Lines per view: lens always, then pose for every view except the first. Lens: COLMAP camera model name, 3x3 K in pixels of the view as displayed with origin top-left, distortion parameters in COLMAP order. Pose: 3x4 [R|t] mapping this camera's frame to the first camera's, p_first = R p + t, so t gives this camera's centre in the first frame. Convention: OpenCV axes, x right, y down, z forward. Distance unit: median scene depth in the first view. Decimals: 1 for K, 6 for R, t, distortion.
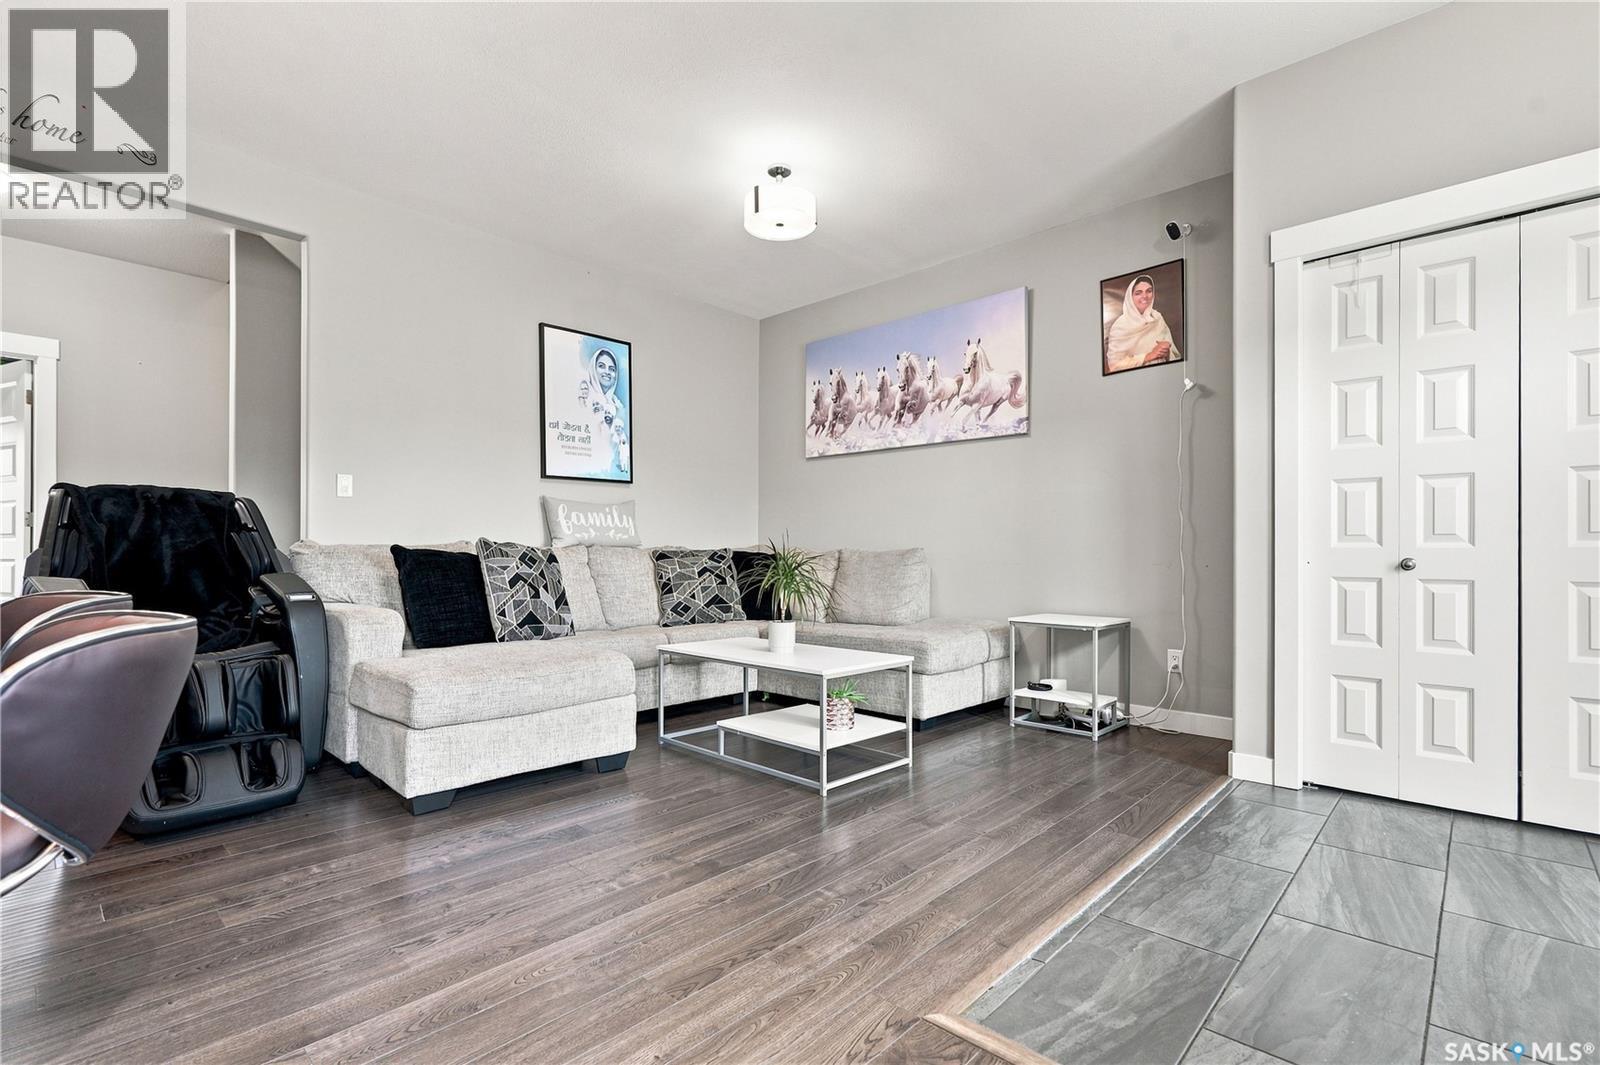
lens RADIAL K [[738.7, 0, 817.5], [0, 738.7, 551.7], [0, 0, 1]] dist [0.005548, 0.002651]
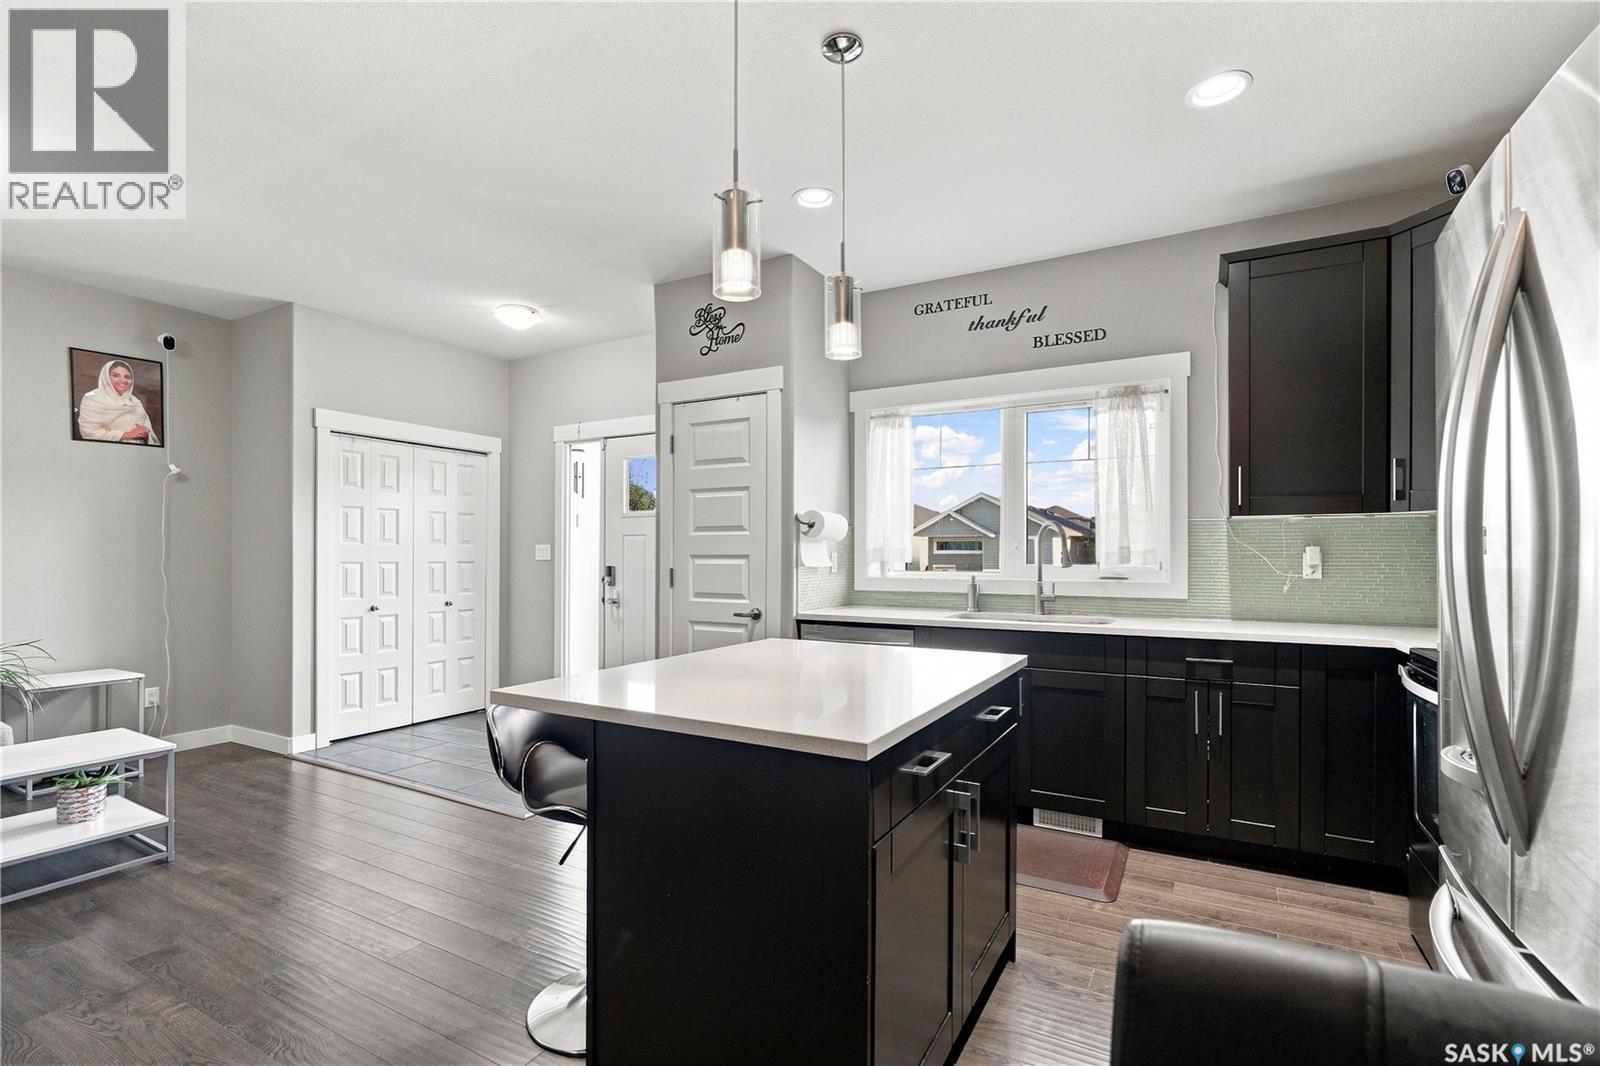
lens RADIAL K [[738.7, 0, 772.6], [0, 738.7, 554.4], [0, 0, 1]] dist [0.005548, 0.002651]
pose [[-0.209686, -0.000205, 0.977769, -0.724259], [-0.007738, 0.999969, -0.001450, -0.071658], [-0.977738, -0.007870, -0.209681, 0.224133]]
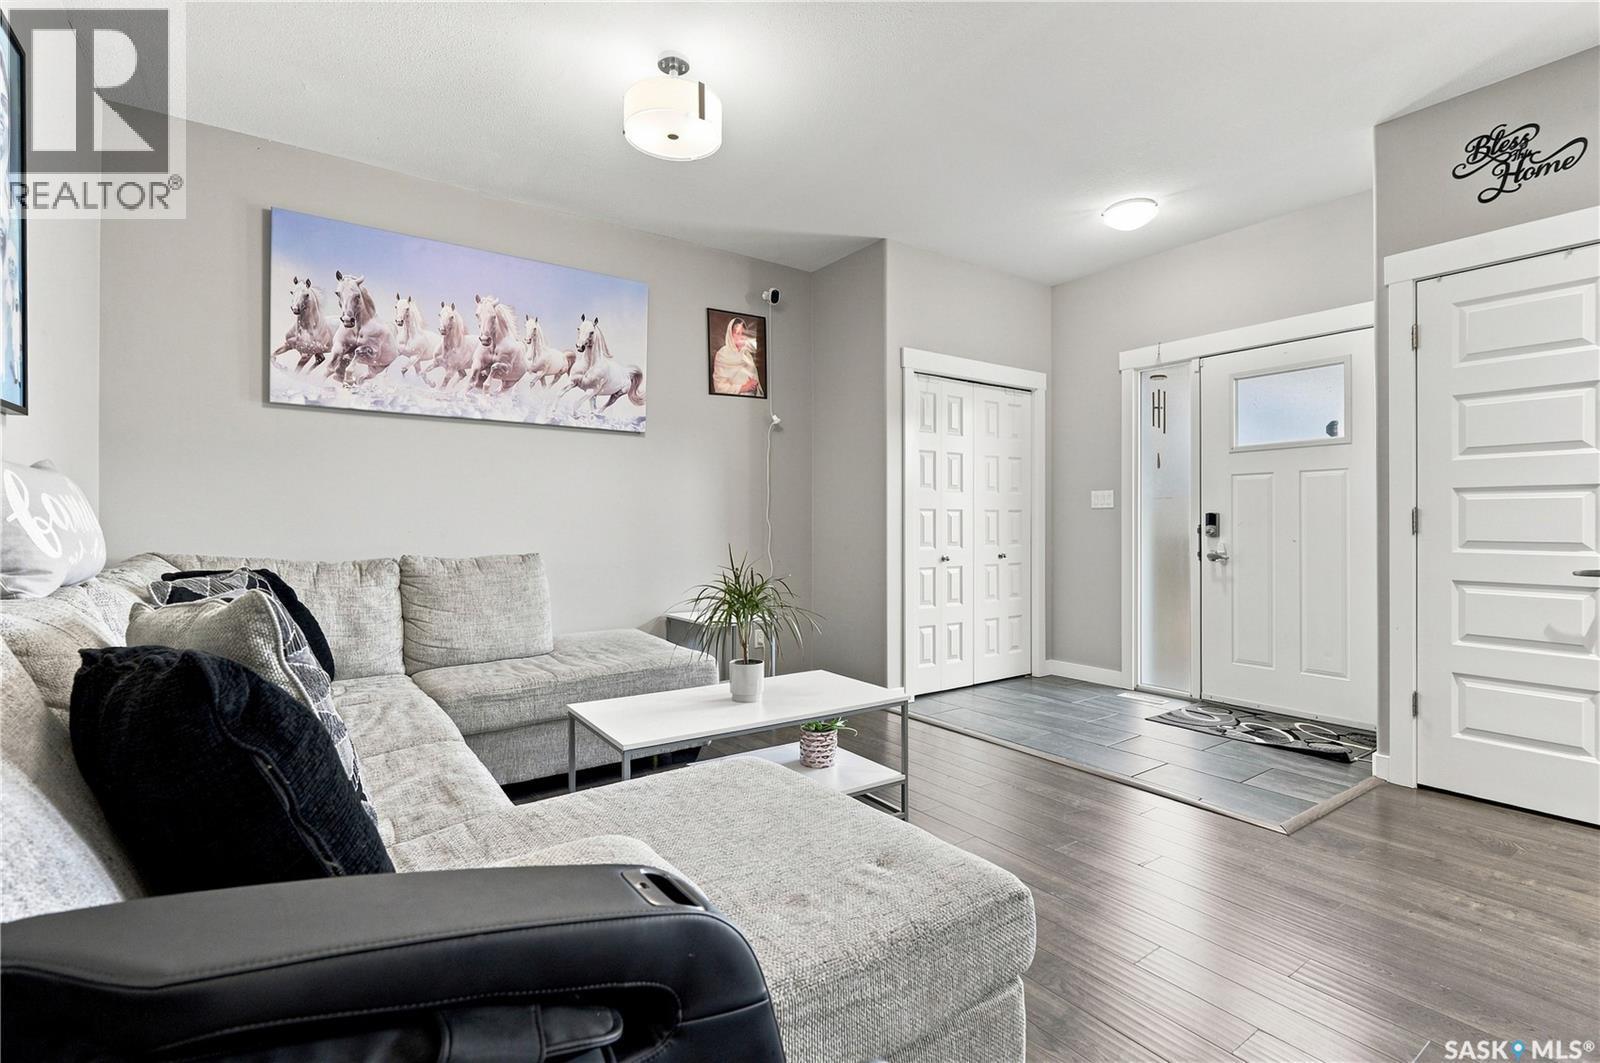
lens RADIAL K [[738.7, 0, 774.4], [0, 738.7, 530.8], [0, 0, 1]] dist [0.005548, 0.002651]
pose [[0.226811, -0.011232, 0.973874, -0.588252], [-0.004223, 0.999913, 0.012516, -0.039945], [-0.973930, -0.006951, 0.226743, 0.561916]]
